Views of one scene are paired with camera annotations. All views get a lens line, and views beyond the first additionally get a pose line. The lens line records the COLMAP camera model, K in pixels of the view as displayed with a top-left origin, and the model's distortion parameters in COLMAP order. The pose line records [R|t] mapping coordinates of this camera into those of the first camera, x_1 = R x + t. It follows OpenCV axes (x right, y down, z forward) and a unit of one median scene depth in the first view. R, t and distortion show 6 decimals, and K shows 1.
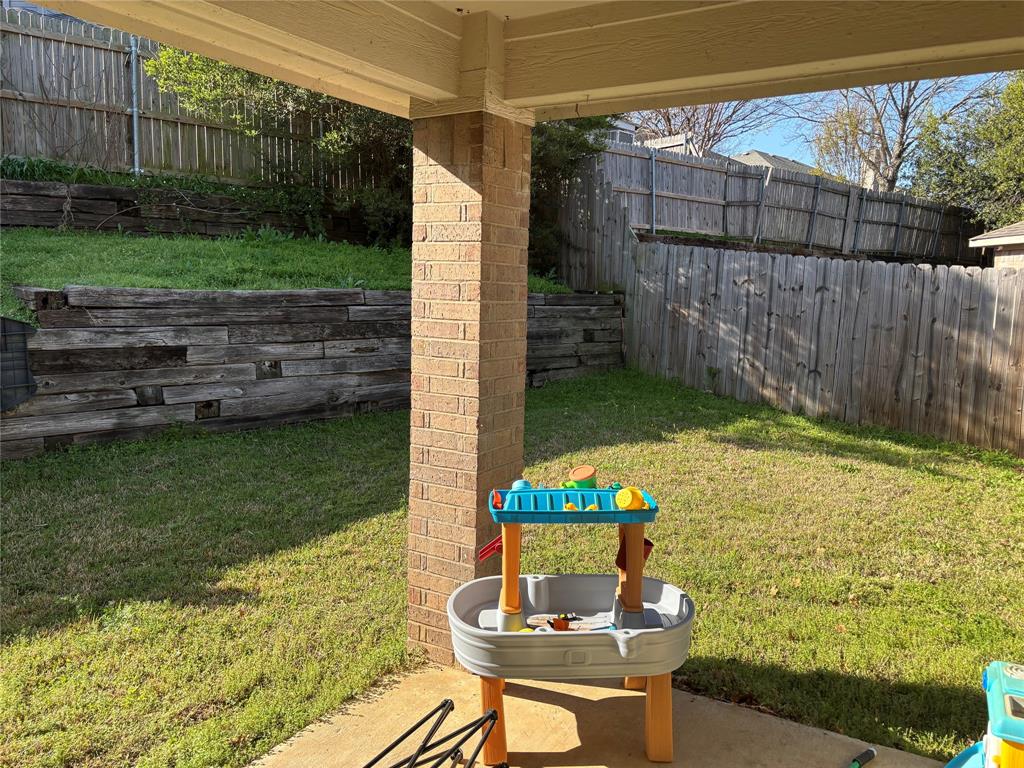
lens RADIAL K [[770.3, 0, 512.0], [0, 770.3, 384.0], [0, 0, 1]] dist [0.086997, -0.082022]
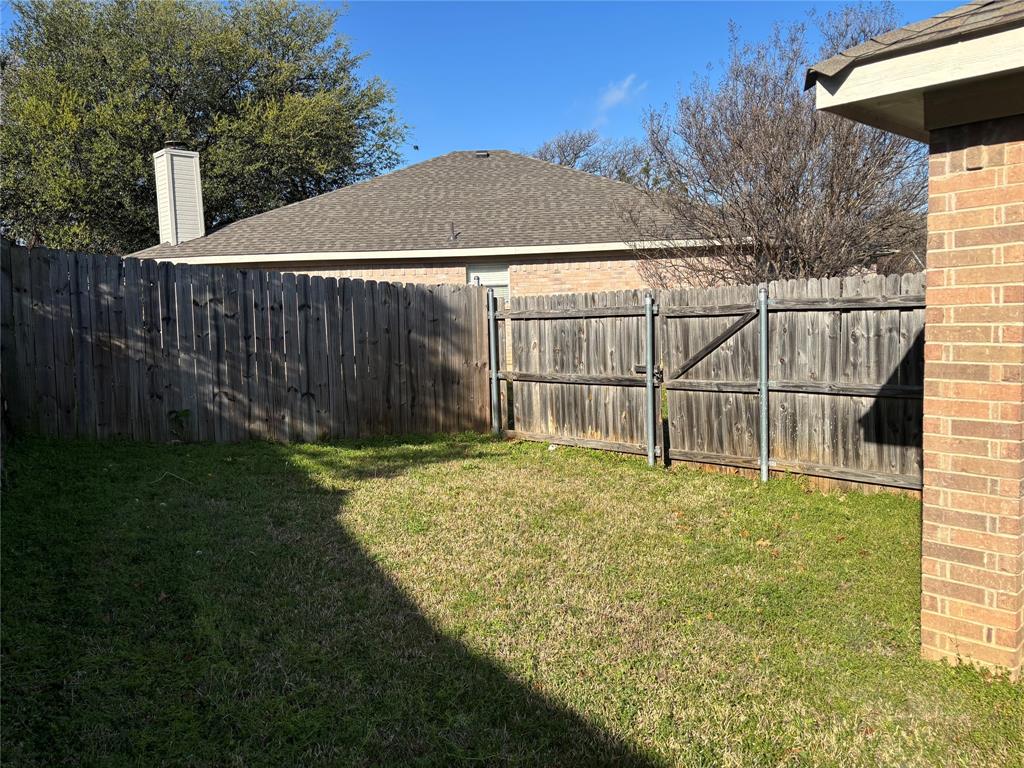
lens RADIAL K [[770.3, 0, 512.0], [0, 770.3, 384.0], [0, 0, 1]] dist [0.086997, -0.082022]
pose [[0.268490, -0.132819, 0.954082, -0.439101], [0.143137, 0.984954, 0.096837, -0.082683], [-0.952589, 0.110565, 0.283462, 0.490220]]
